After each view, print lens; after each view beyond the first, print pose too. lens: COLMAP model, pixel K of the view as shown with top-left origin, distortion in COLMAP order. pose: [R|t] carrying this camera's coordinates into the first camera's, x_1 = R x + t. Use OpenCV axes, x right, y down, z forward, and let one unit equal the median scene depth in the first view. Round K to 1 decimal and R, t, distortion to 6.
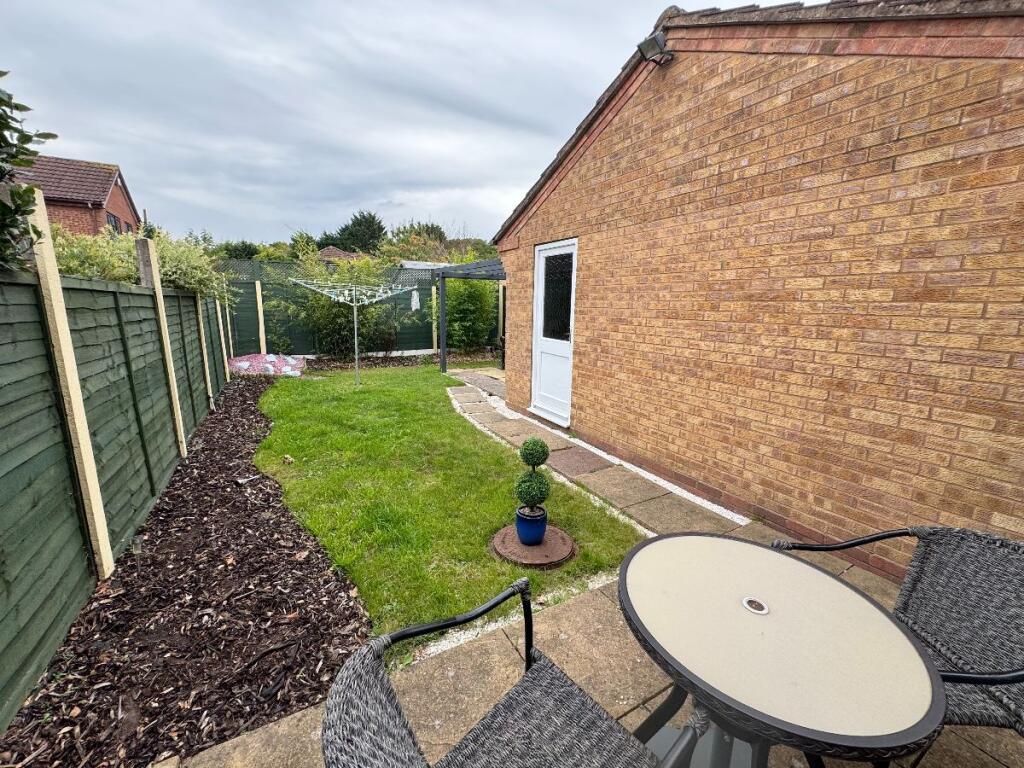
lens RADIAL K [[409.5, 0, 511.6], [0, 409.5, 381.7], [0, 0, 1]] dist [-0.000060, 0.000468]
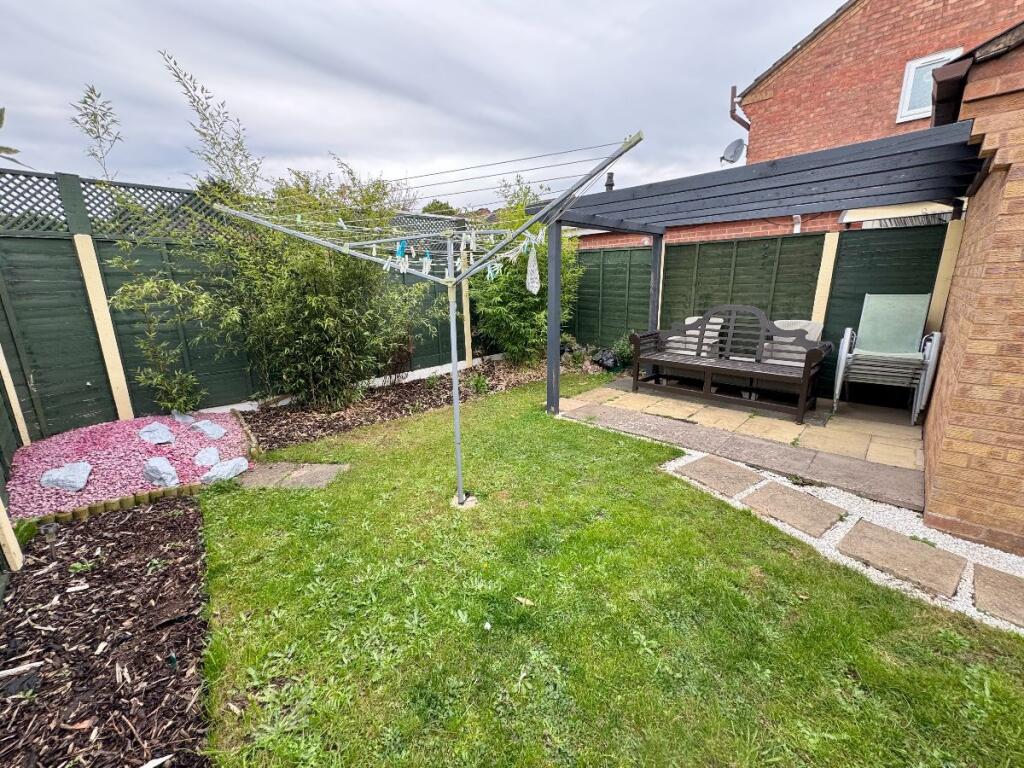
lens RADIAL K [[409.5, 0, 511.6], [0, 409.5, 381.7], [0, 0, 1]] dist [-0.000060, 0.000468]
pose [[0.963228, -0.097802, 0.250254, -0.345452], [0.086290, 0.994661, 0.056591, -0.095852], [-0.254453, -0.032916, 0.966525, 0.527297]]
